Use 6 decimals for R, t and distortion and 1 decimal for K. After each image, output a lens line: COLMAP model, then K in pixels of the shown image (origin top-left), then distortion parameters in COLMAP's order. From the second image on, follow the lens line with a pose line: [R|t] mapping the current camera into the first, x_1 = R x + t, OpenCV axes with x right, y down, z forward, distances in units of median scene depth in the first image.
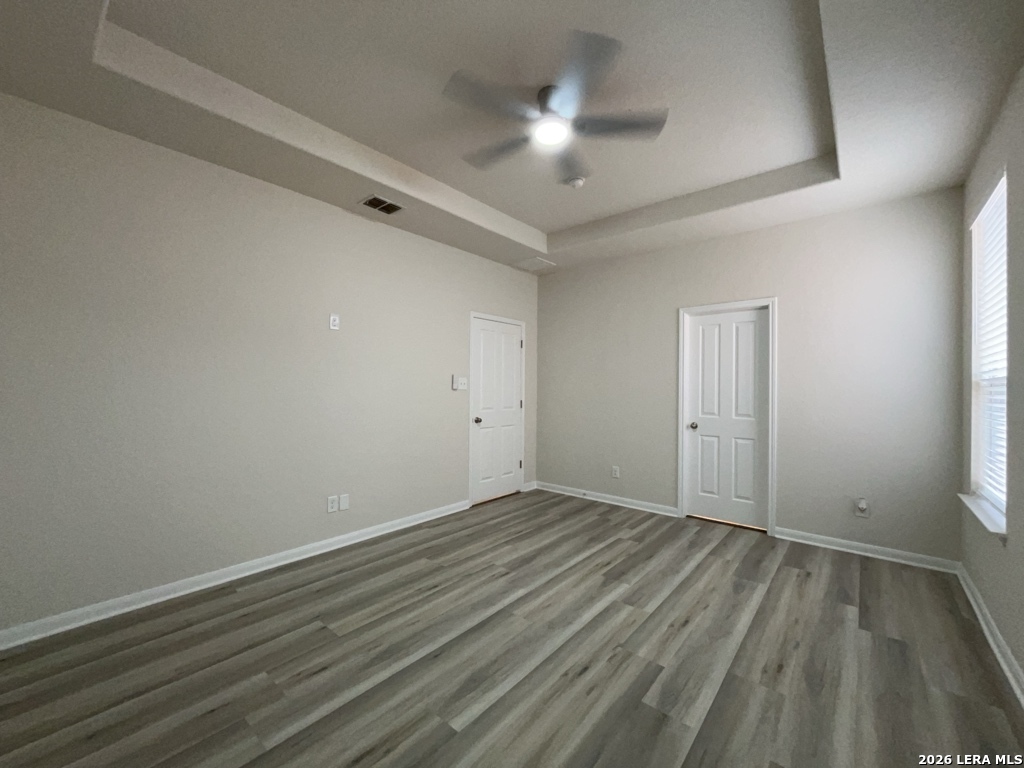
lens RADIAL K [[413.1, 0, 512.1], [0, 413.1, 387.9], [0, 0, 1]] dist [-0.004008, 0.000235]
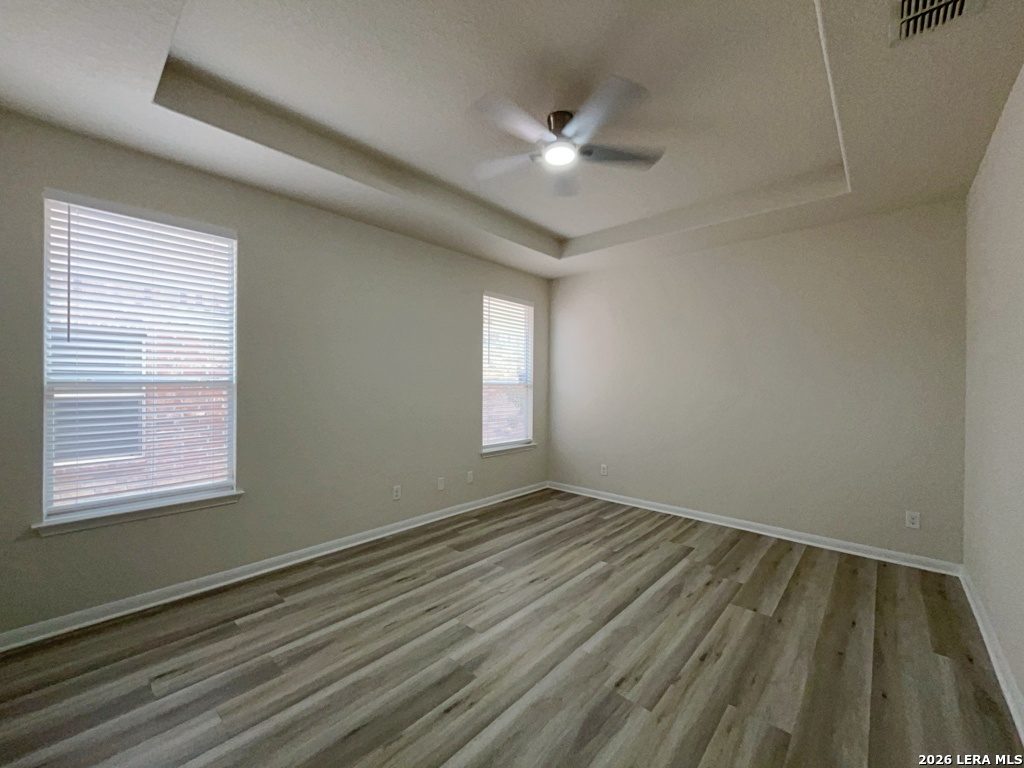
lens RADIAL K [[413.1, 0, 512.4], [0, 413.1, 385.7], [0, 0, 1]] dist [-0.004008, 0.000235]
pose [[-0.999432, -0.016616, 0.029320, 0.170357], [-0.016206, 0.999768, 0.014187, -0.039304], [-0.029549, 0.013704, -0.999469, 1.938927]]
